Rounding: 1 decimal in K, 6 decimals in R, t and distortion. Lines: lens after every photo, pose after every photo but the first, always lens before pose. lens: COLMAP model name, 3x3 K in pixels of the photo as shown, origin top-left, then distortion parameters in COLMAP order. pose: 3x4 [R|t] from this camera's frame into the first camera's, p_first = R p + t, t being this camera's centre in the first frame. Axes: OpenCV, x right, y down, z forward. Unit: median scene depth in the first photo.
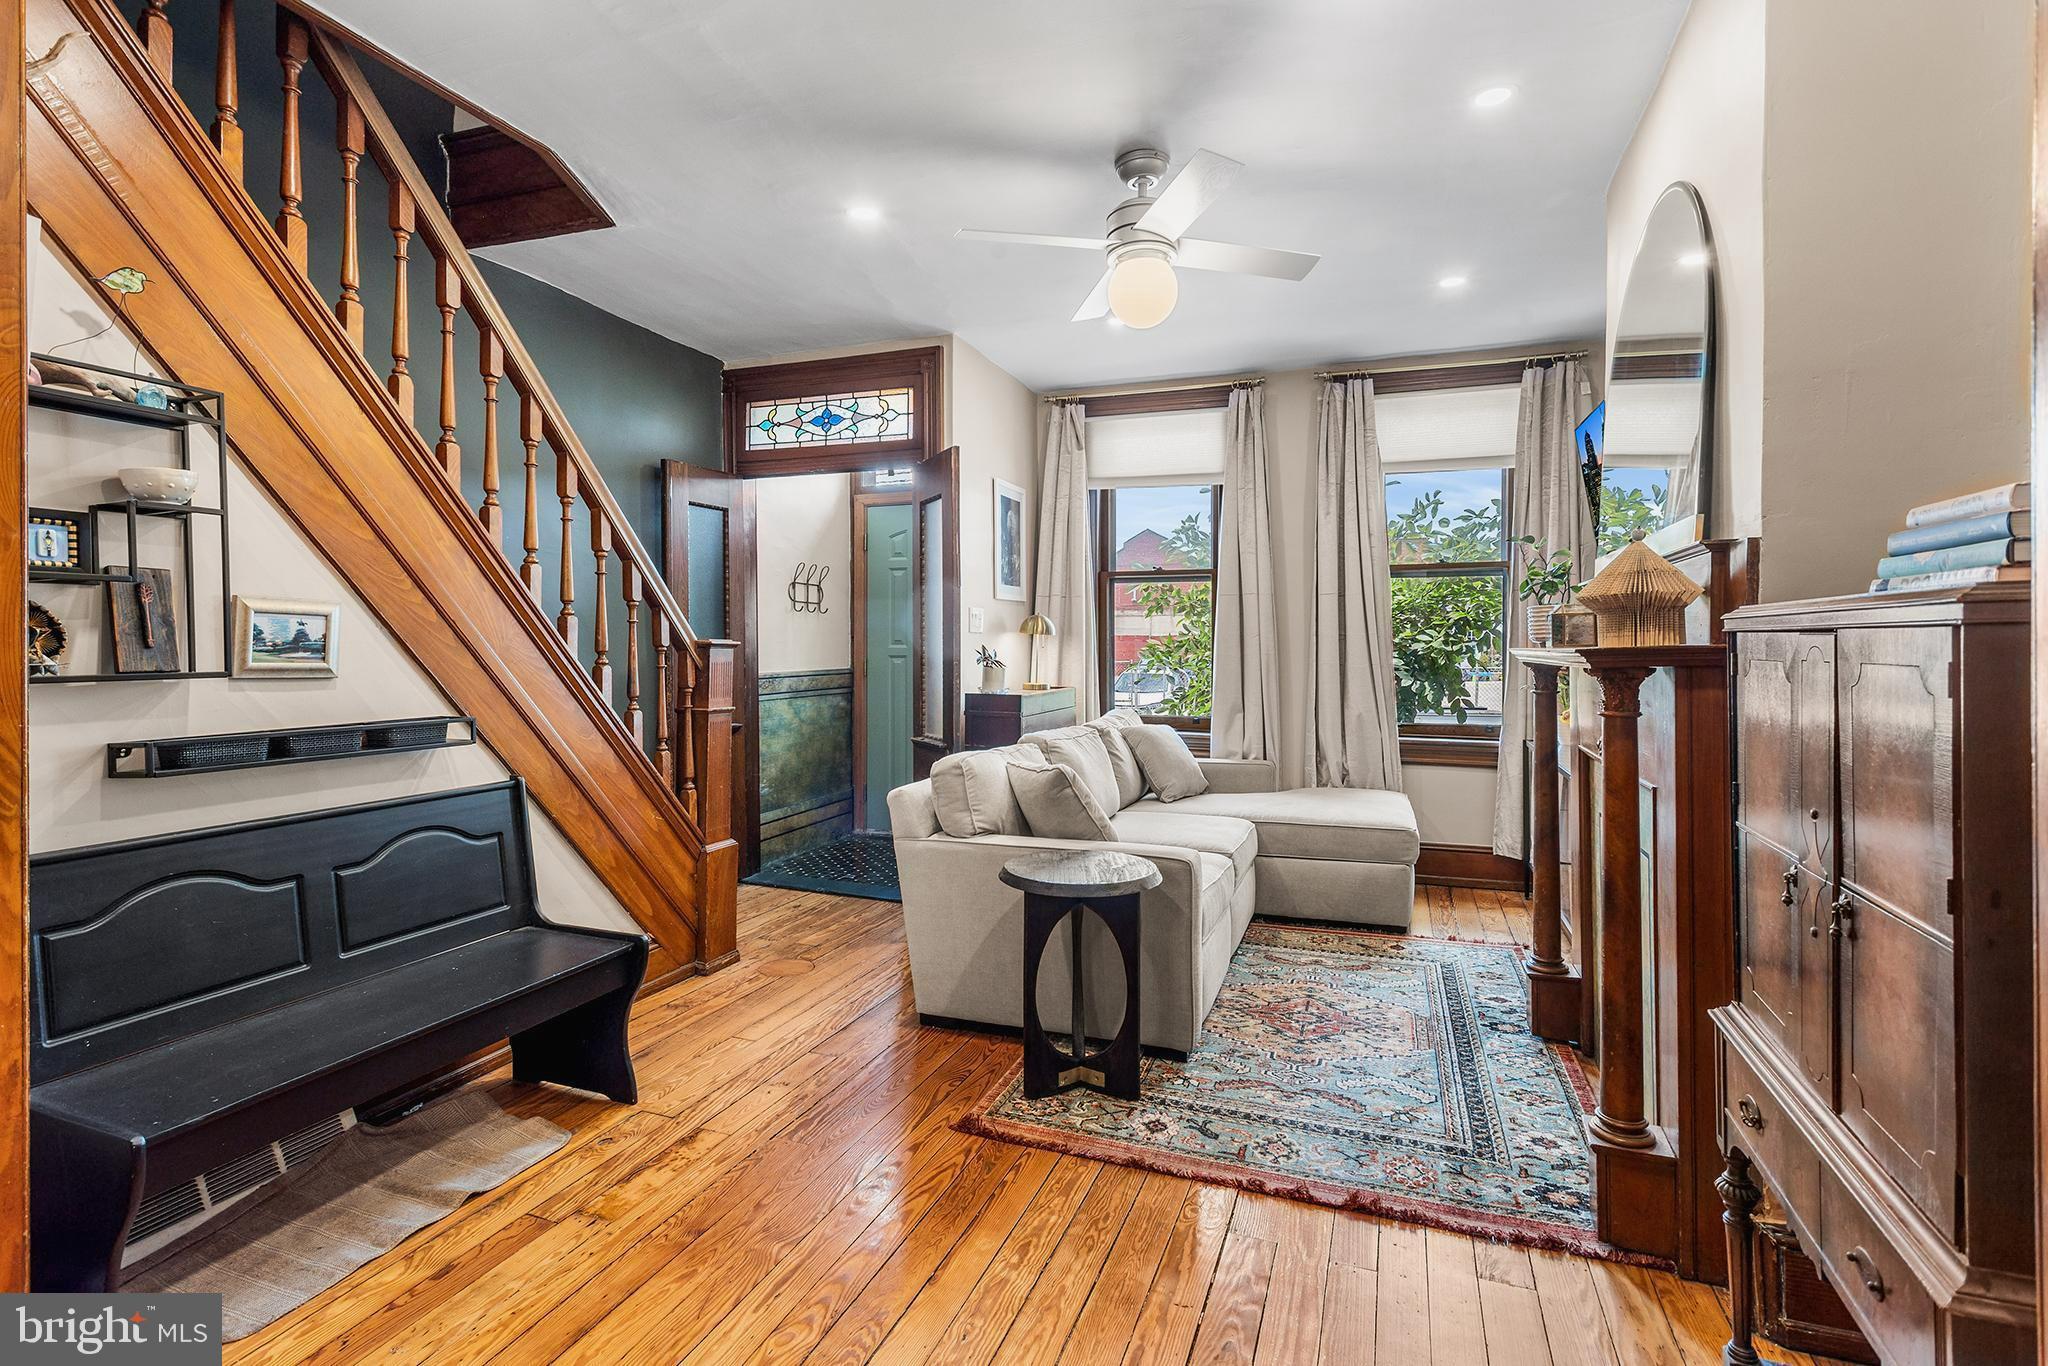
lens RADIAL K [[997.6, 0, 1008.5], [0, 997.6, 663.8], [0, 0, 1]] dist [-0.000202, 0.002728]
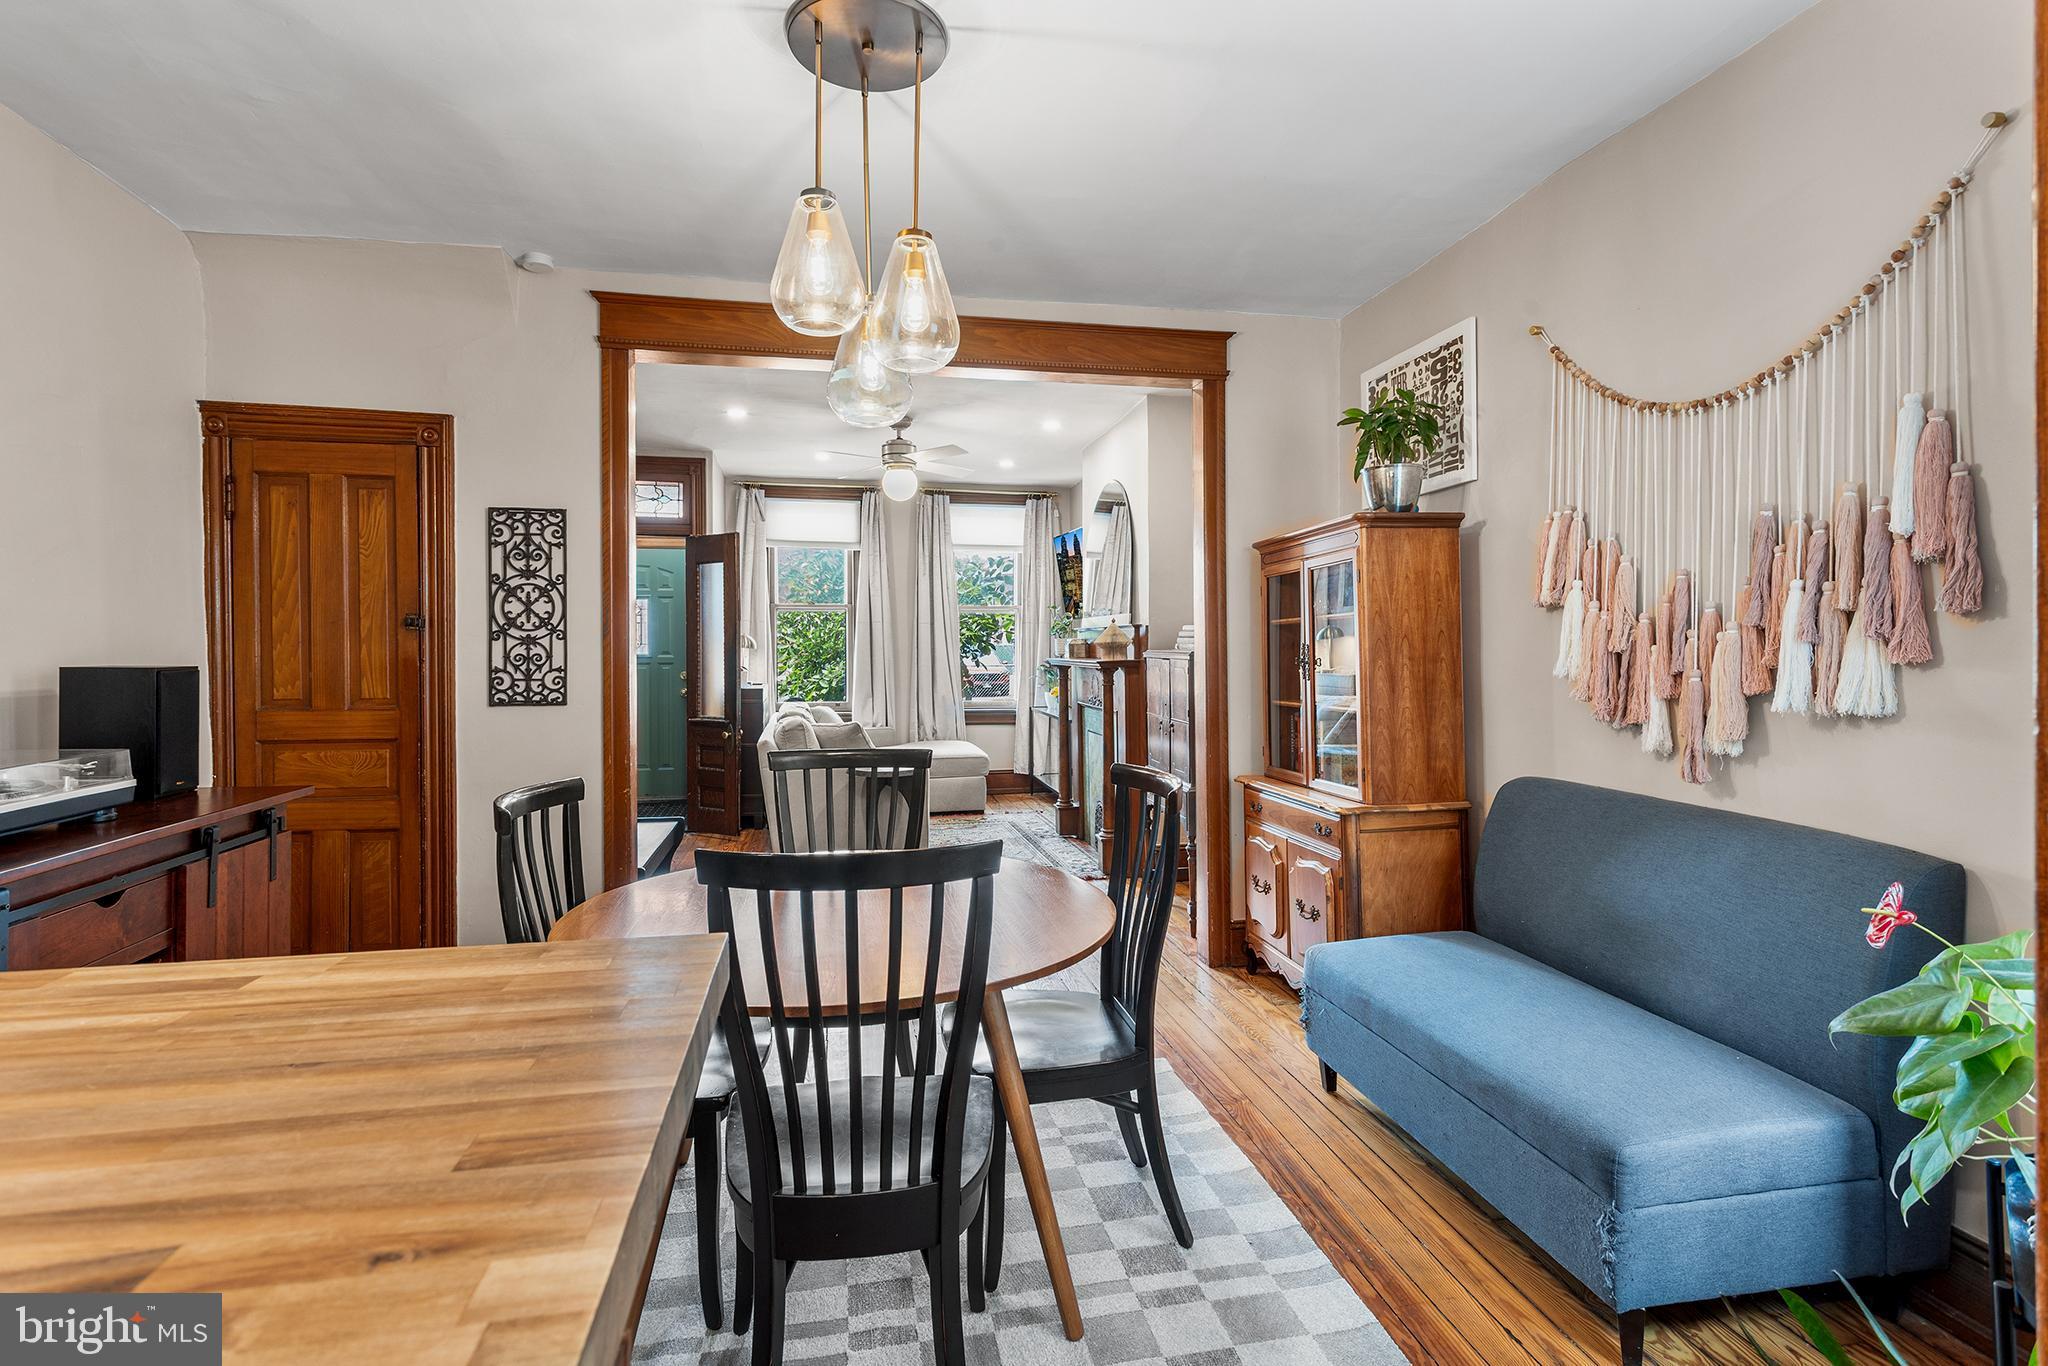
lens RADIAL K [[997.6, 0, 1031.5], [0, 997.6, 665.1], [0, 0, 1]] dist [-0.000202, 0.002728]
pose [[0.844750, -0.009963, 0.535068, -0.434382], [0.008855, 0.999950, 0.004640, -0.007787], [-0.535088, 0.000818, 0.844796, -0.509695]]
